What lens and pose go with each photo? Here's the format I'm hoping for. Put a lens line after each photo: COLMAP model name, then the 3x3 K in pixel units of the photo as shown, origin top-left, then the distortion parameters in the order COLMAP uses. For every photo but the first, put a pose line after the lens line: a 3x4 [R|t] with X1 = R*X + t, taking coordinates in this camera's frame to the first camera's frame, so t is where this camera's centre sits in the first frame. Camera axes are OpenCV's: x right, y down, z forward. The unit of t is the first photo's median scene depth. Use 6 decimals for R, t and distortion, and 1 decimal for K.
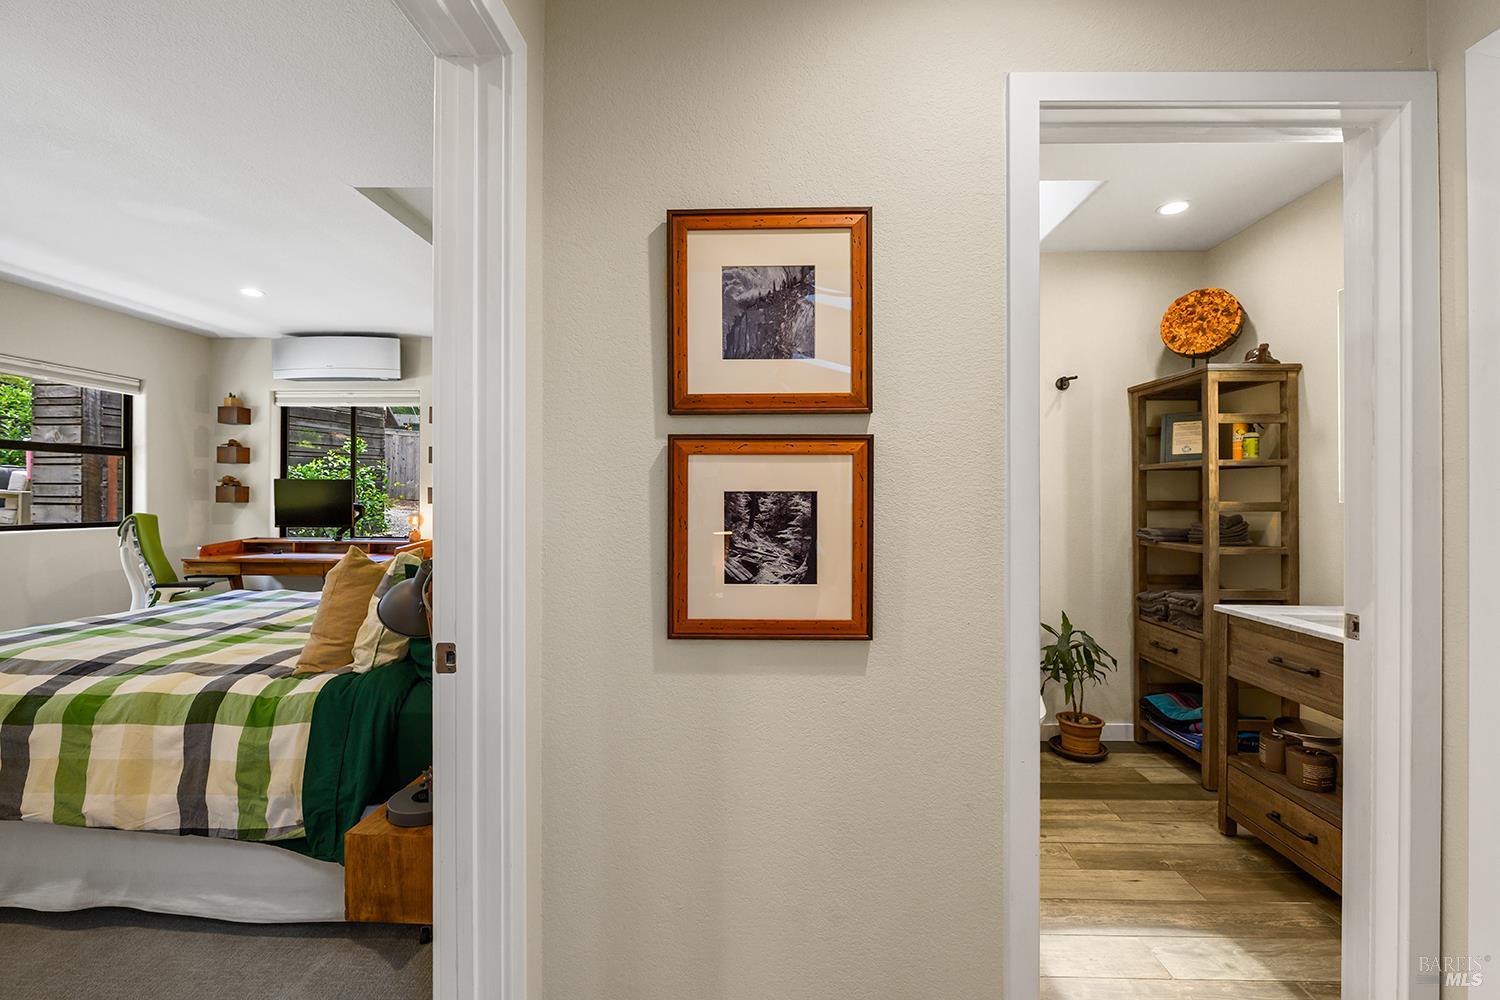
lens RADIAL K [[616.8, 0, 763.7], [0, 616.8, 493.0], [0, 0, 1]] dist [-0.002714, -0.000117]
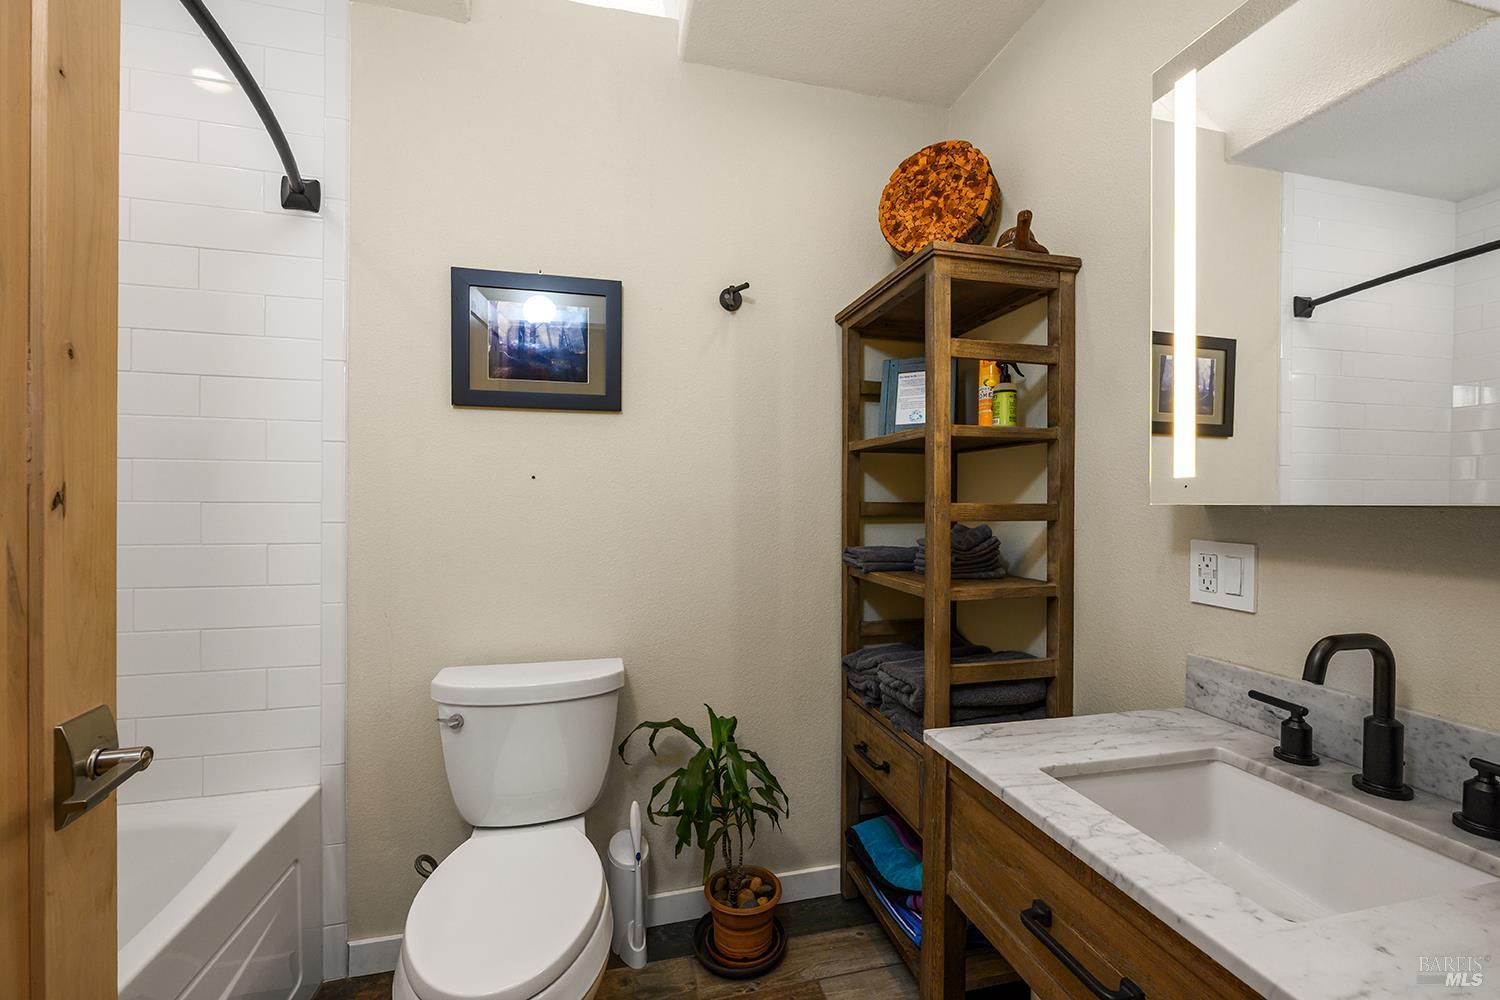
lens RADIAL K [[616.8, 0, 763.7], [0, 616.8, 493.0], [0, 0, 1]] dist [-0.002714, -0.000117]
pose [[0.962808, 0.008659, 0.270048, 0.367746], [-0.009176, 0.999958, 0.000652, 0.005183], [-0.270031, -0.003106, 0.962847, 0.442627]]
